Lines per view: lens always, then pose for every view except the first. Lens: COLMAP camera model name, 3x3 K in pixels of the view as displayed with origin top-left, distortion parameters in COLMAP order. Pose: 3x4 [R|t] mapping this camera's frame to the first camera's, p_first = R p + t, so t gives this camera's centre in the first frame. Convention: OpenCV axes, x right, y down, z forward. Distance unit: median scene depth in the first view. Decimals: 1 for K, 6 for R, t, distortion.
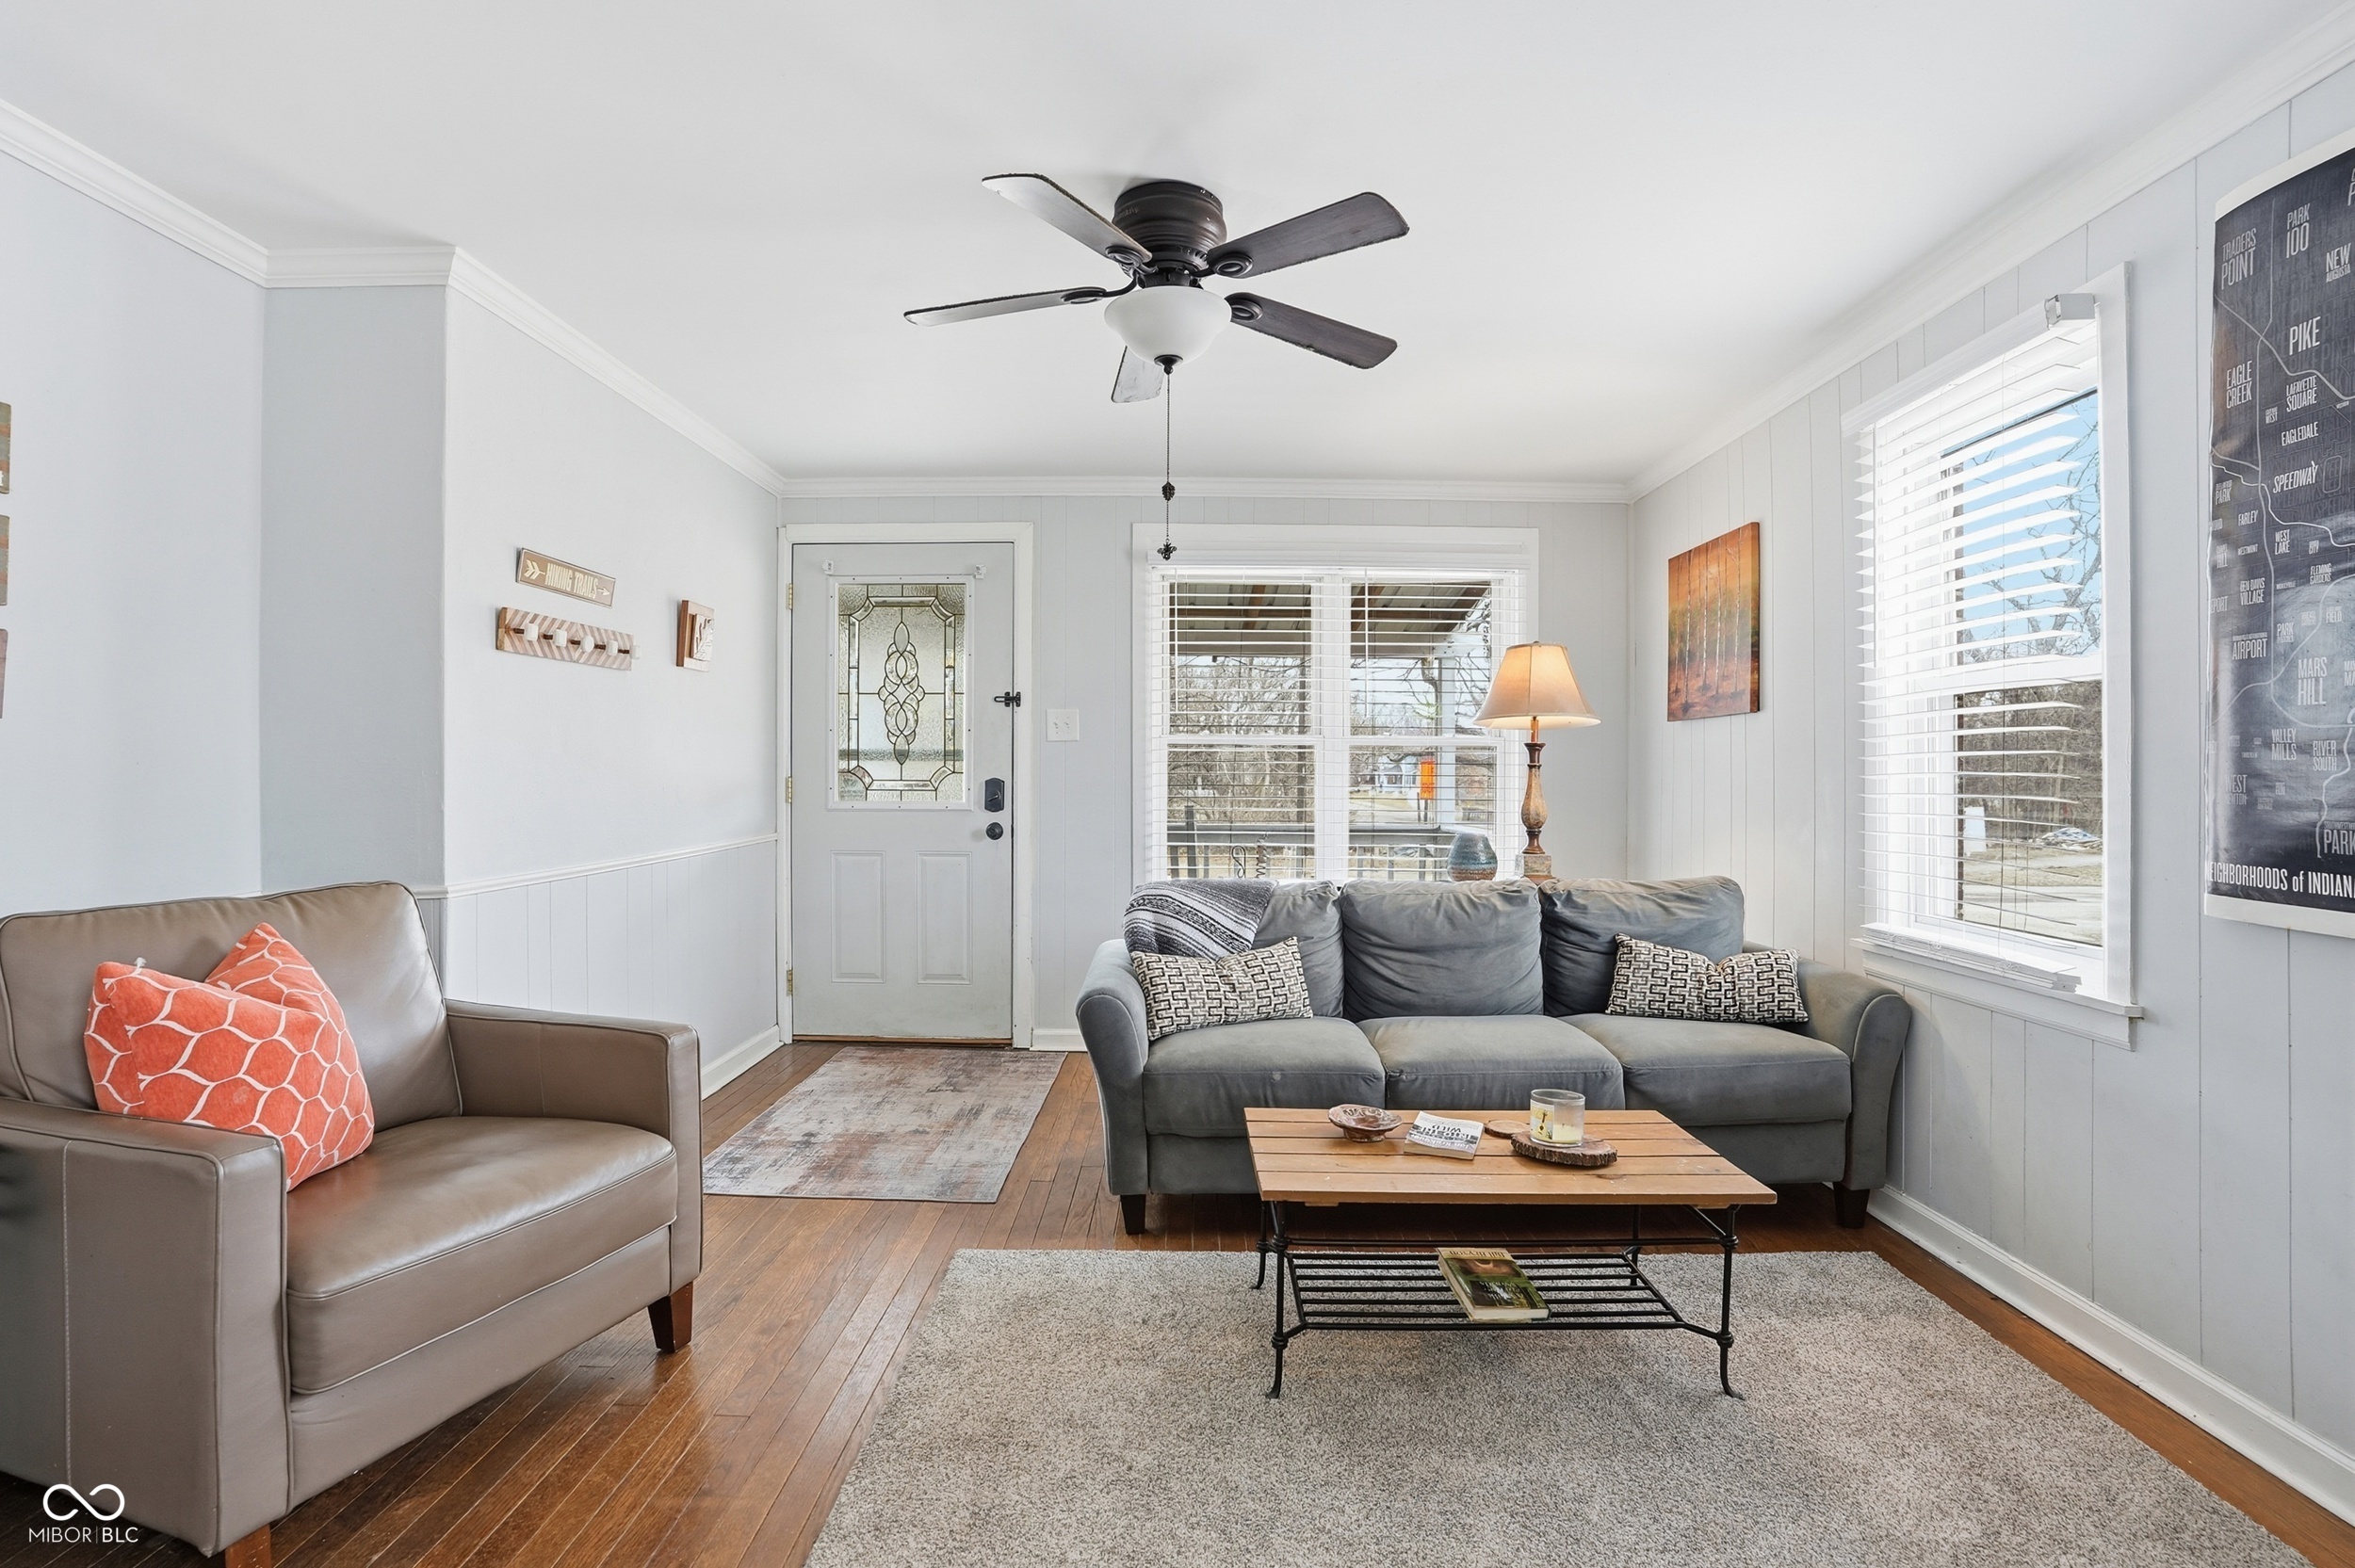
lens RADIAL K [[1100.6, 0, 1171.6], [0, 1100.6, 782.8], [0, 0, 1]] dist [-0.064271, 0.020186]
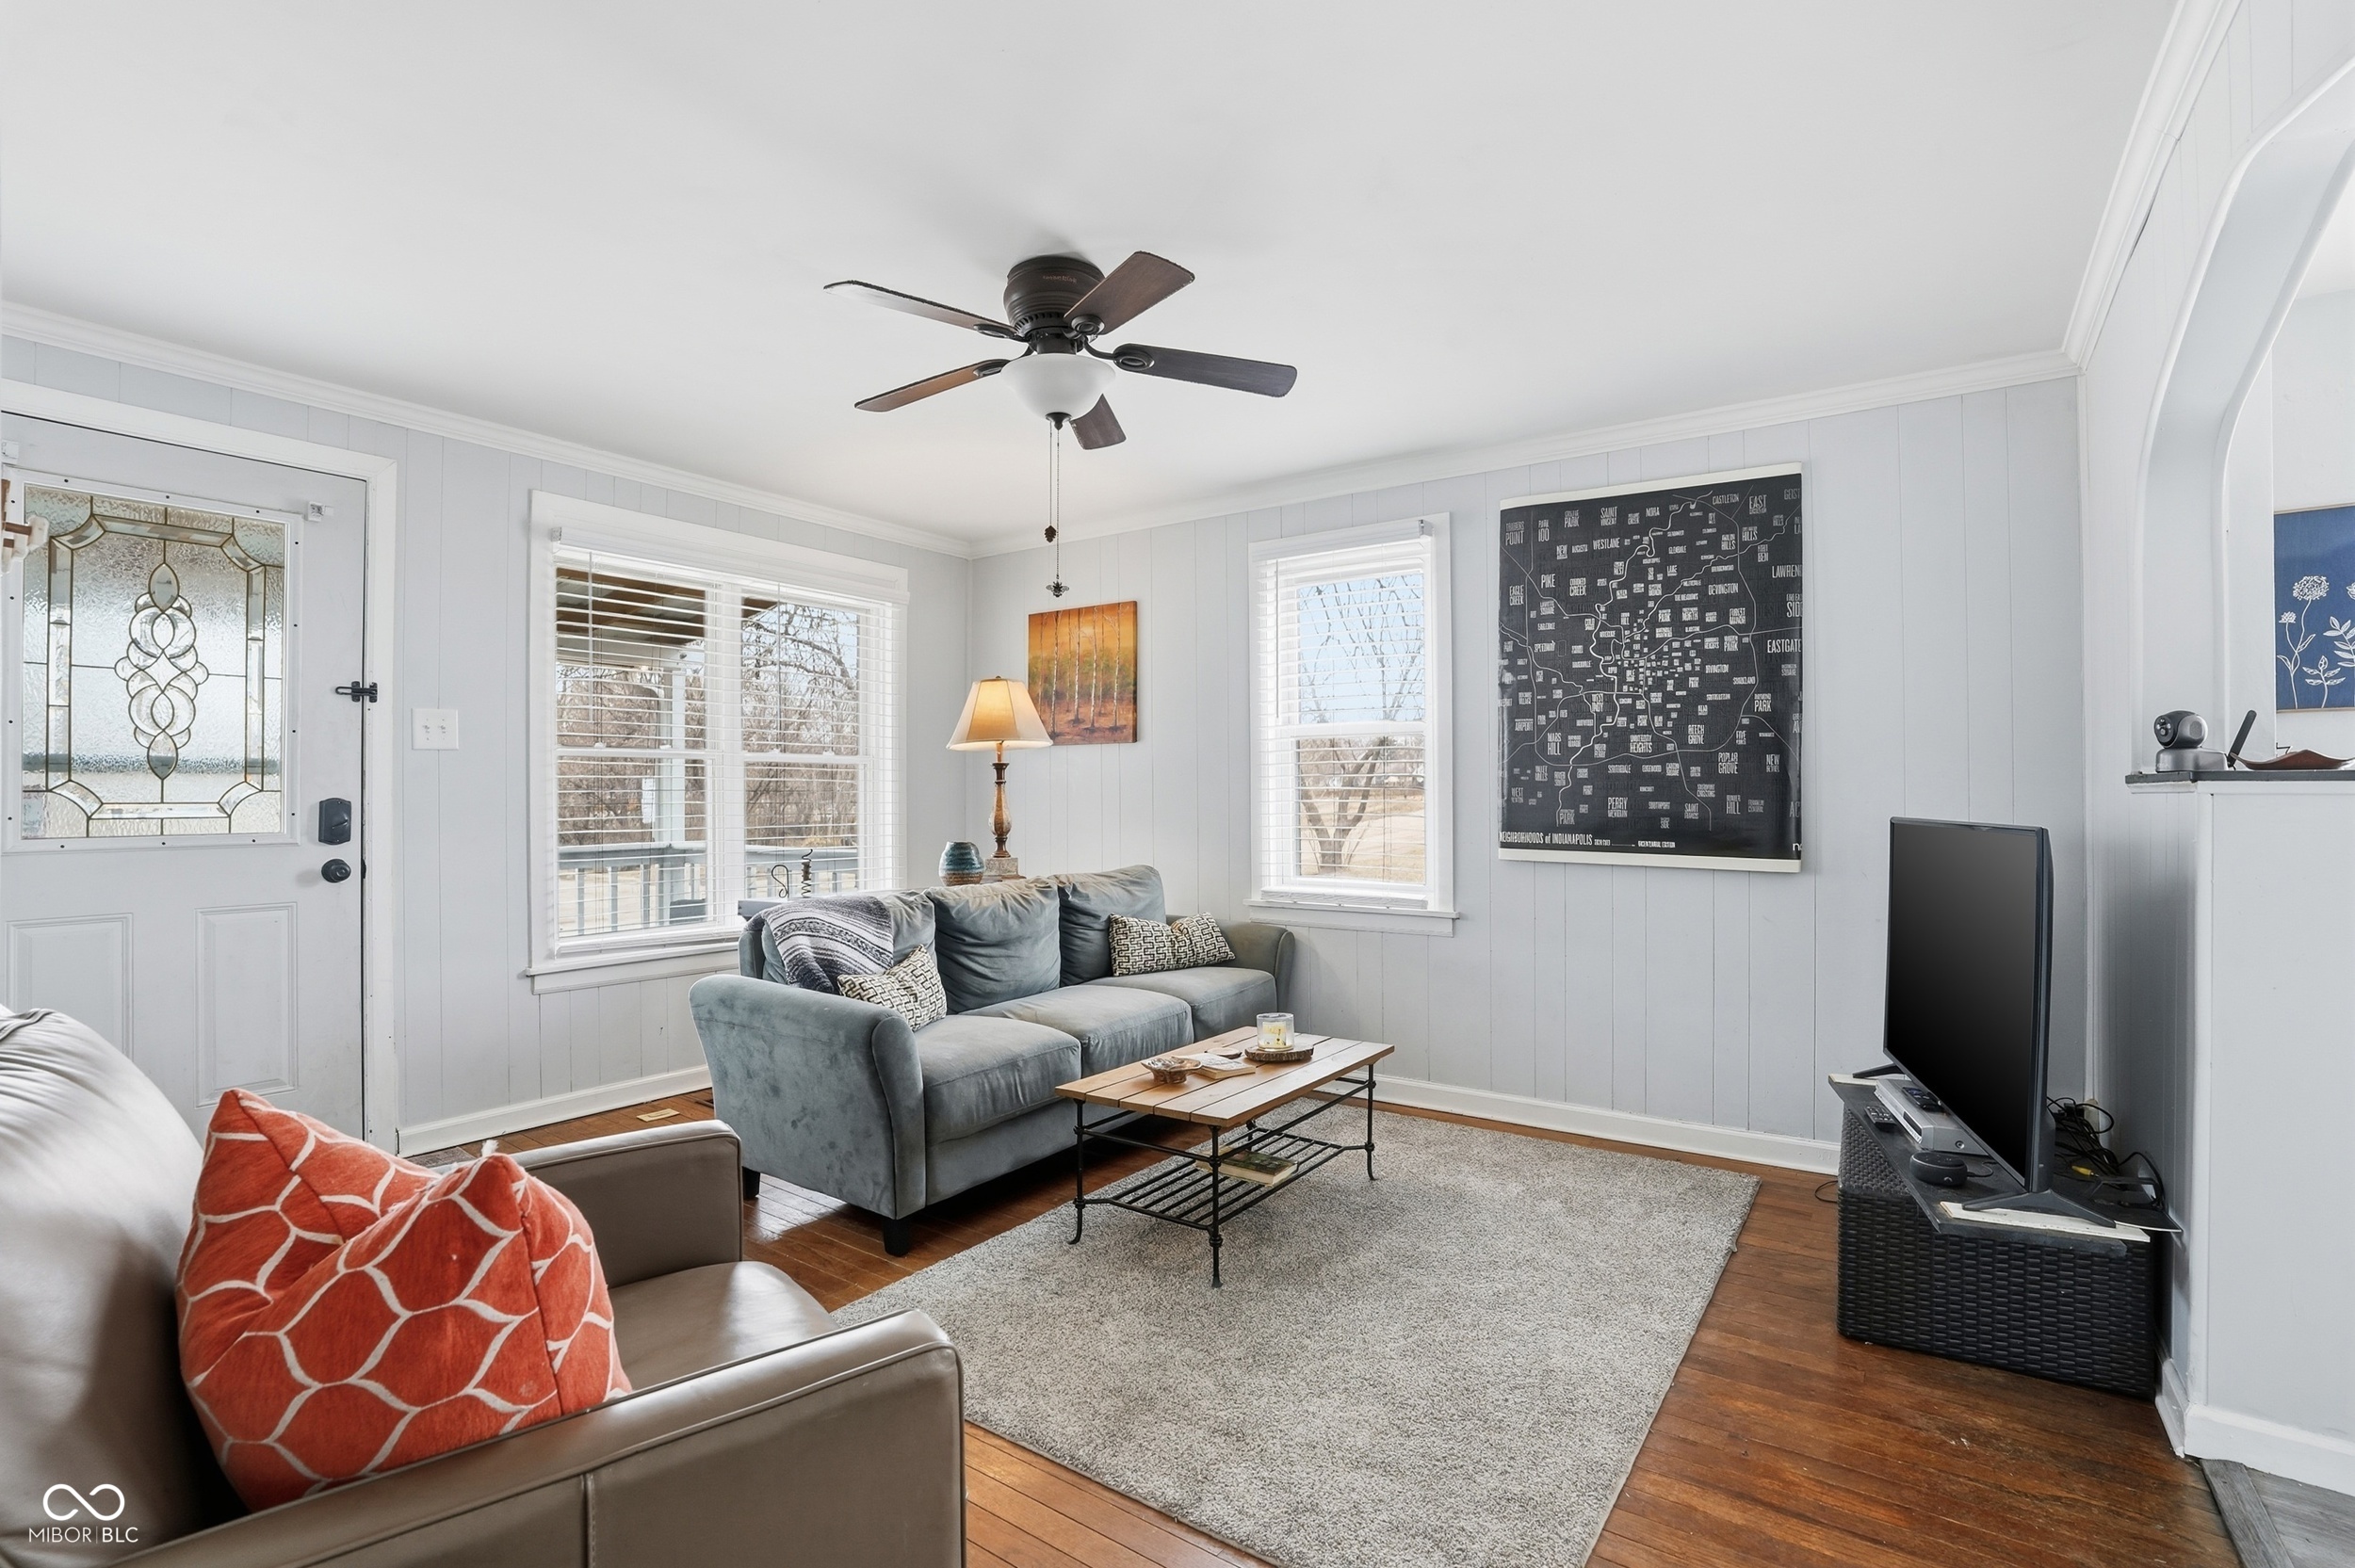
lens RADIAL K [[1100.6, 0, 1197.4], [0, 1100.6, 777.4], [0, 0, 1]] dist [-0.064271, 0.020186]
pose [[0.557328, 0.003192, 0.830287, -0.581714], [0.010656, 0.999883, -0.010997, -0.005974], [-0.830224, 0.014976, 0.557228, 0.183543]]
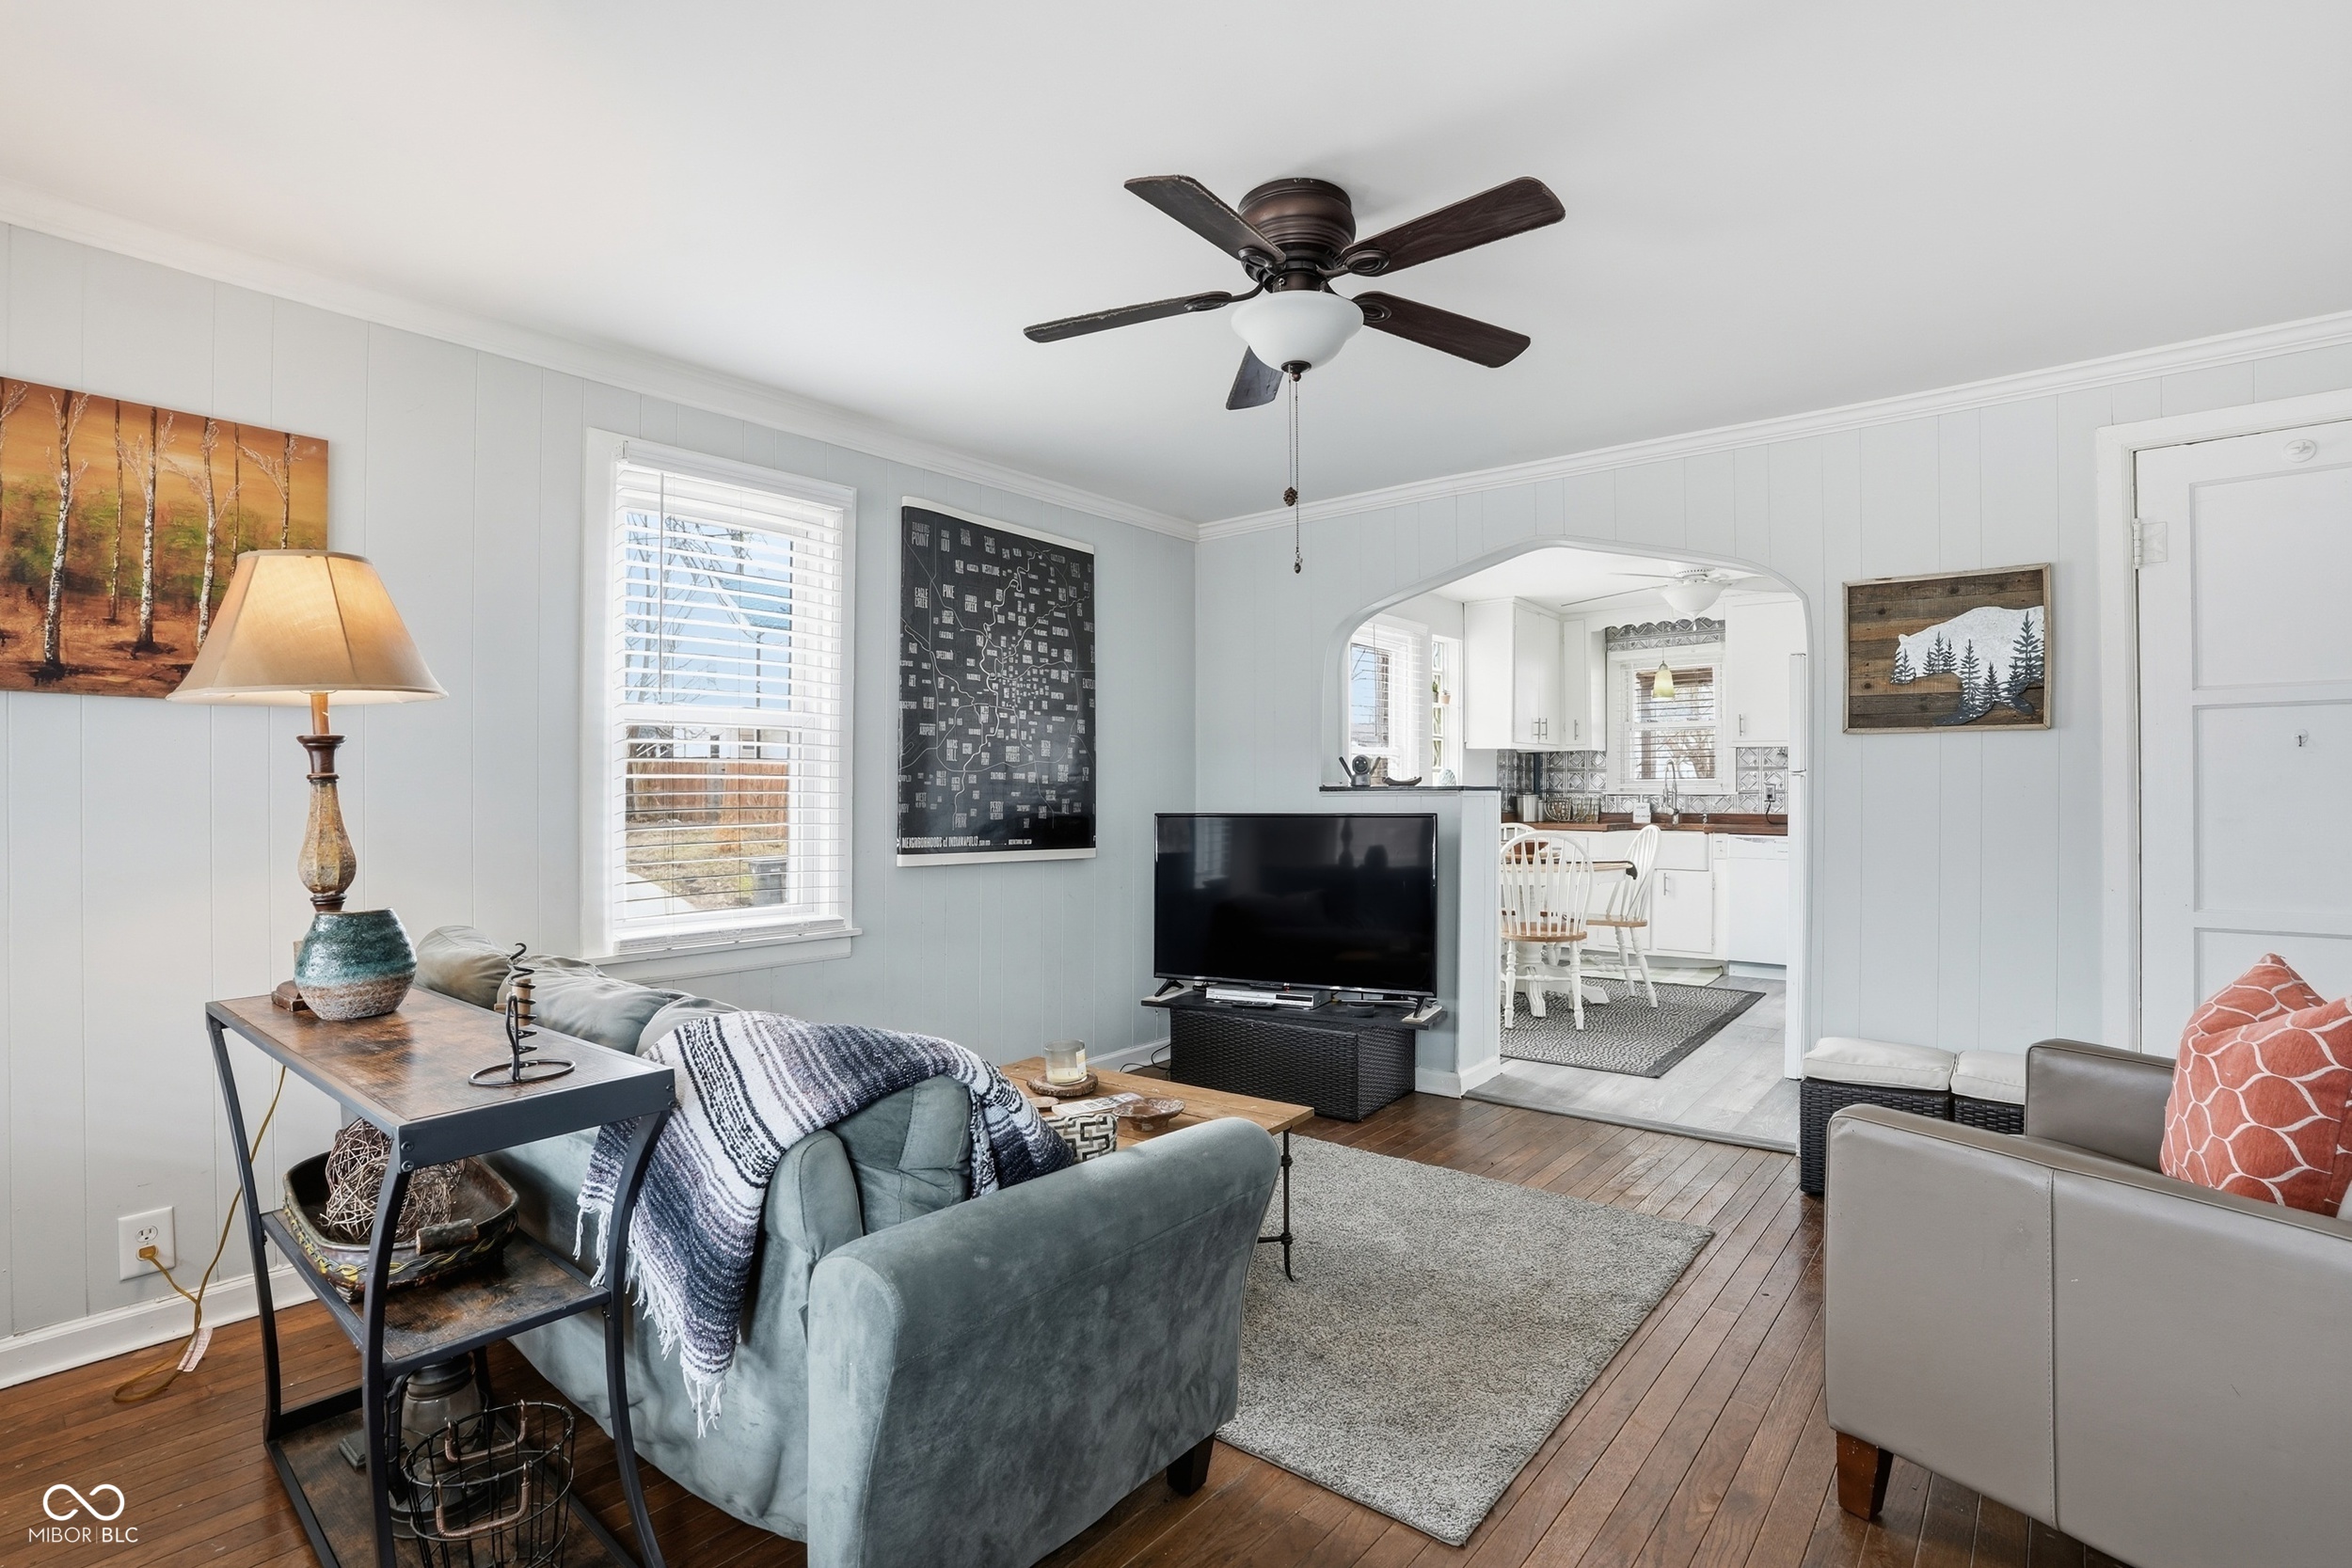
lens RADIAL K [[1099.2, 0, 1167.1], [0, 1099.2, 797.7], [0, 0, 1]] dist [-0.064271, 0.020186]
pose [[-0.774285, -0.004422, 0.632822, -0.361472], [0.003610, 0.999928, 0.011403, -0.010655], [-0.632827, 0.011114, -0.774214, 1.255434]]
